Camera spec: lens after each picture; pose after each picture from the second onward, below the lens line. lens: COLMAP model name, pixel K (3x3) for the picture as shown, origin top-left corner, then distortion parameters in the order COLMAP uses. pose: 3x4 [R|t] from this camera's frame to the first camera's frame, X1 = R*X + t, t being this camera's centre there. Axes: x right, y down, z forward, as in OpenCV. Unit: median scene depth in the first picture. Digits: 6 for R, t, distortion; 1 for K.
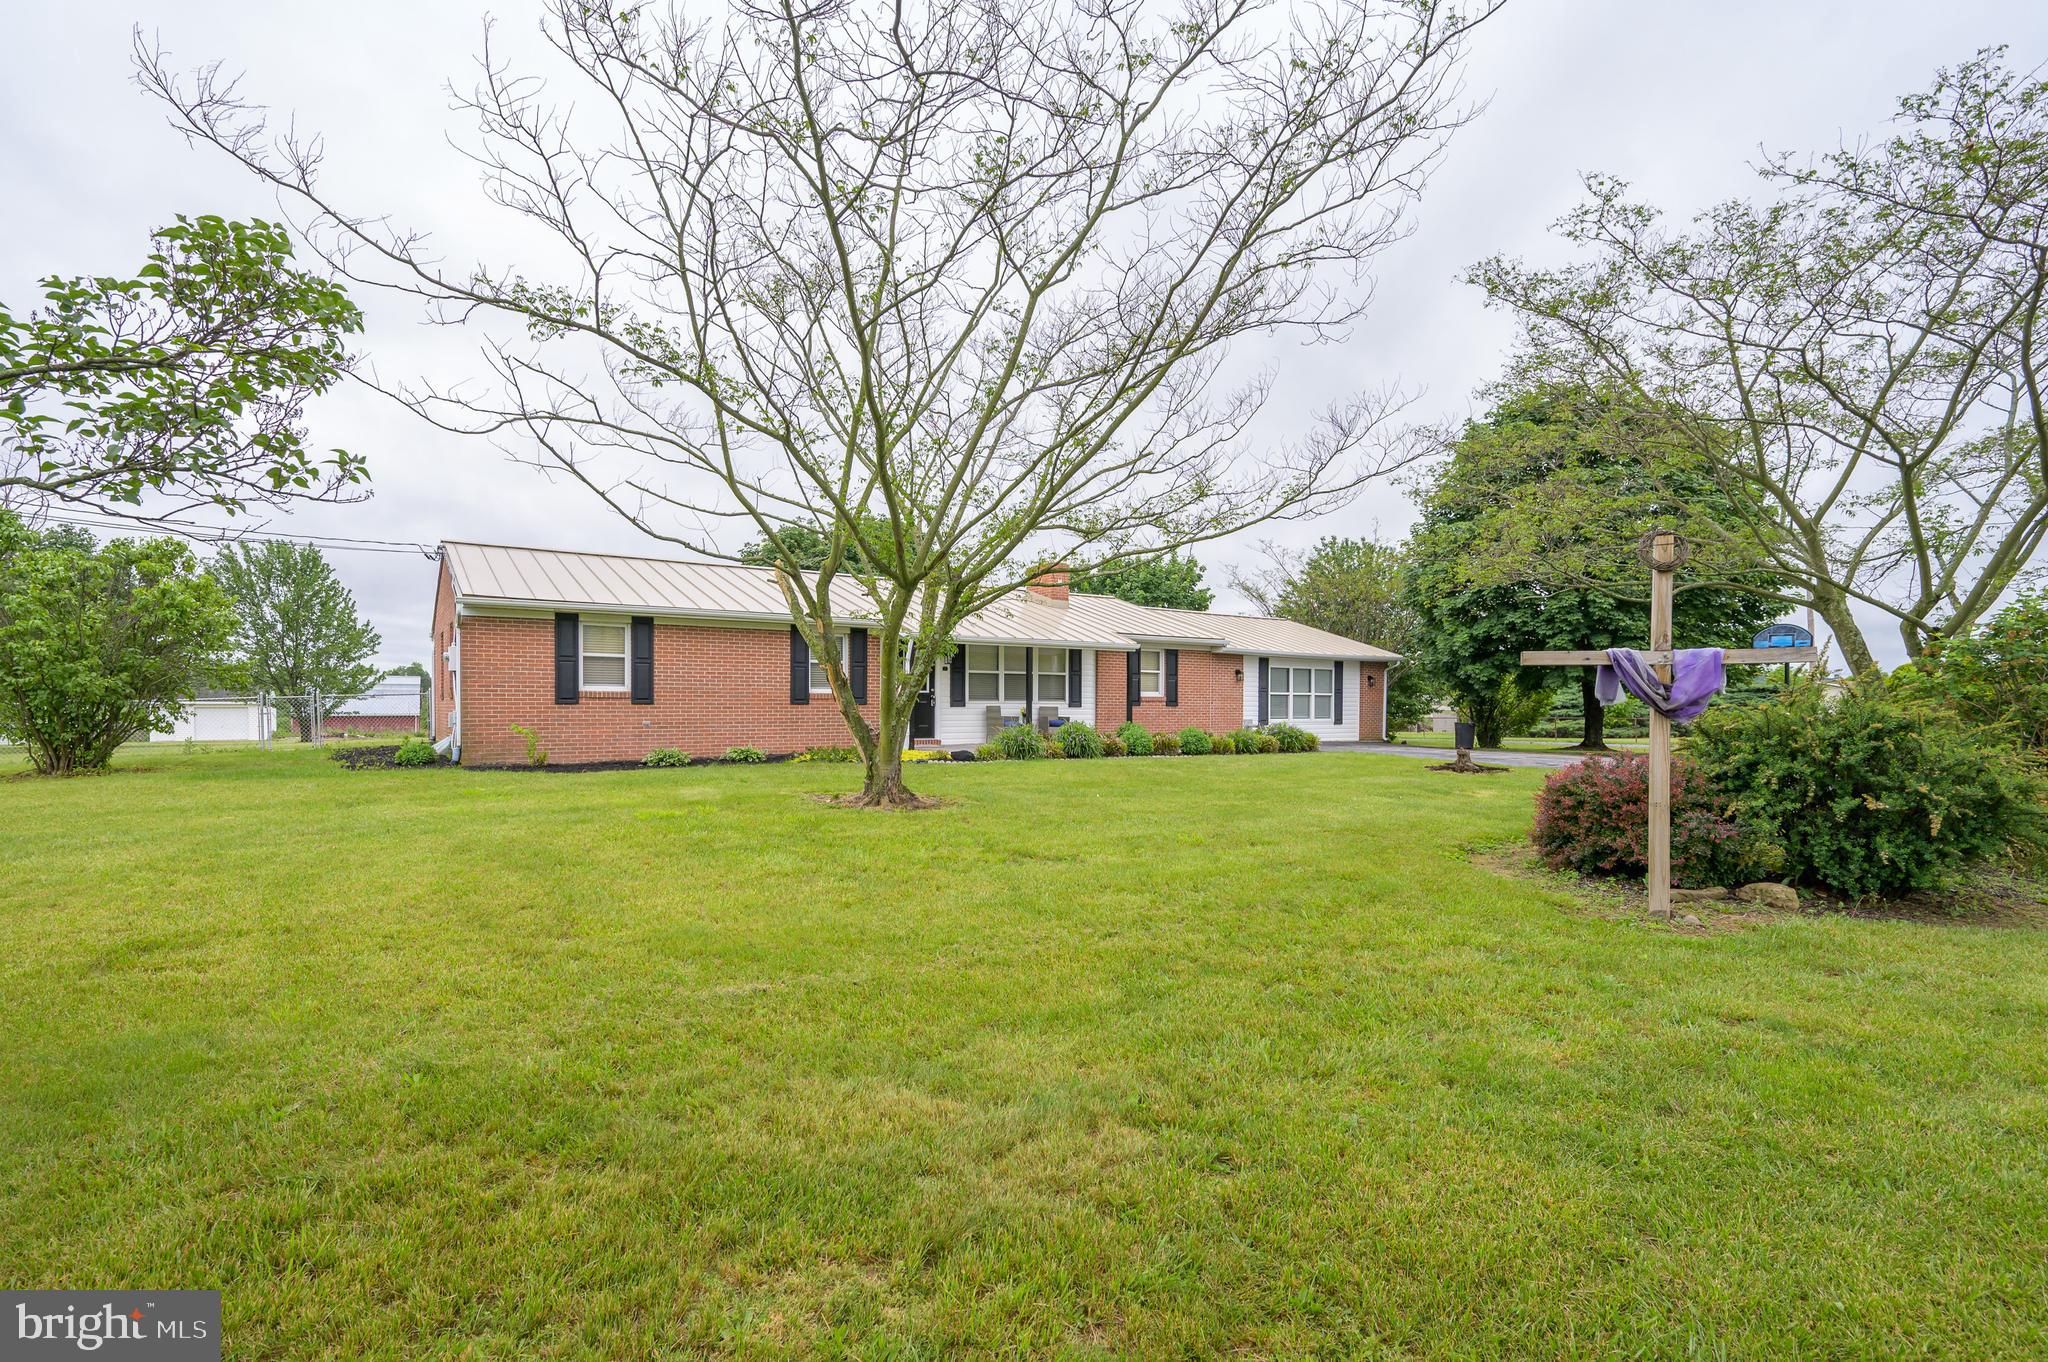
lens RADIAL K [[967.1, 0, 1017.3], [0, 967.1, 699.8], [0, 0, 1]] dist [0.000156, -0.000003]
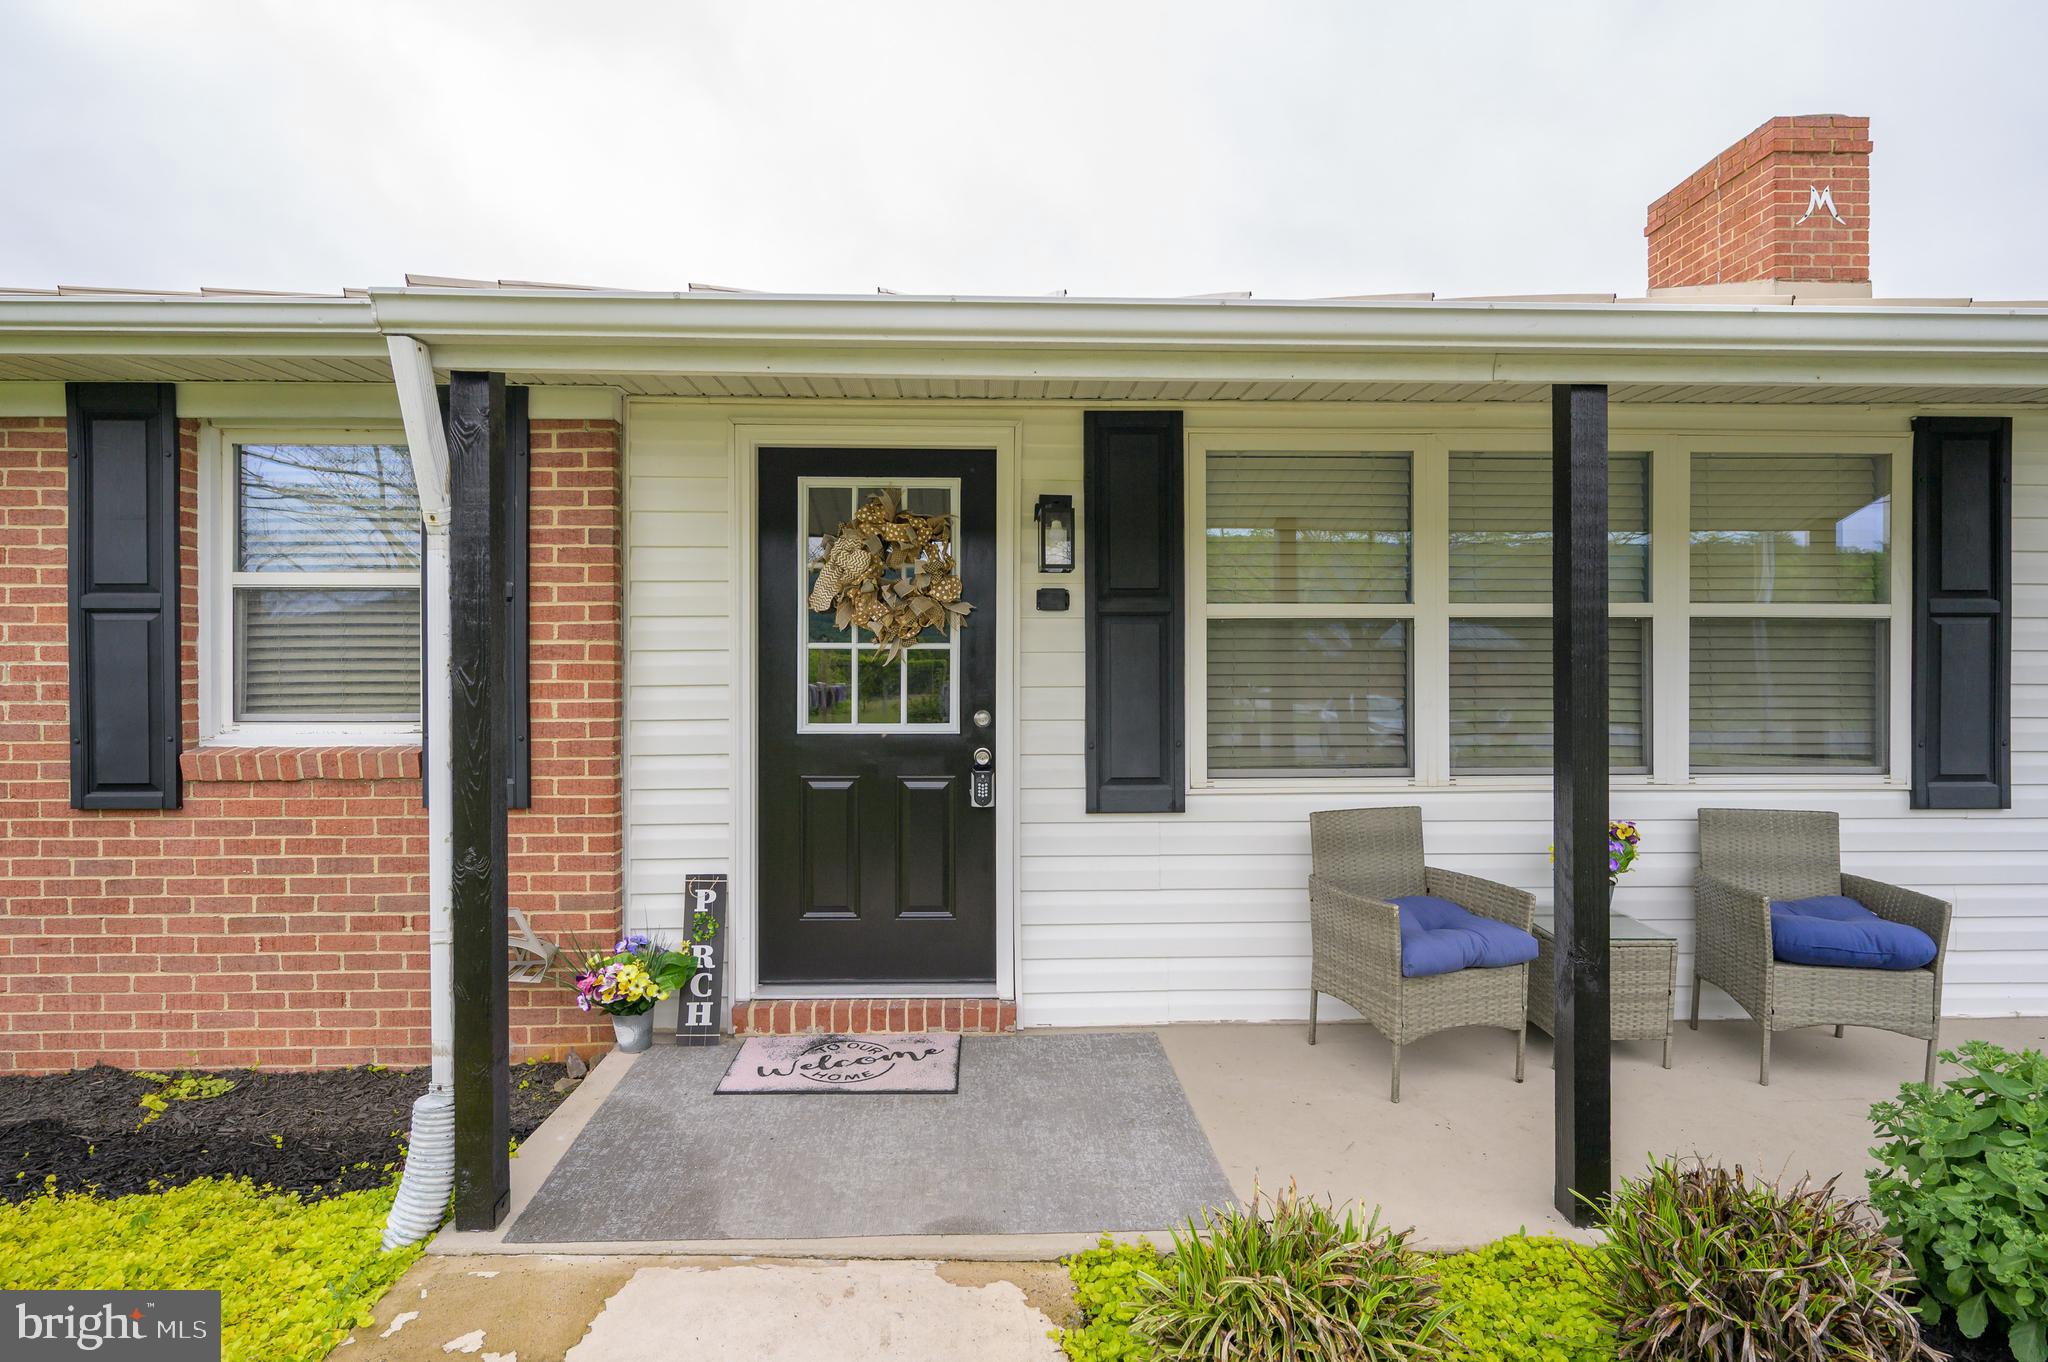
lens RADIAL K [[1030.0, 0, 1006.5], [0, 1030.0, 672.9], [0, 0, 1]] dist [-0.001532, -0.000028]
pose [[0.836171, -0.005939, -0.548436, 0.020288], [0.006193, 0.999980, -0.001387, -0.016858], [0.548433, -0.002237, 0.836191, 0.774452]]
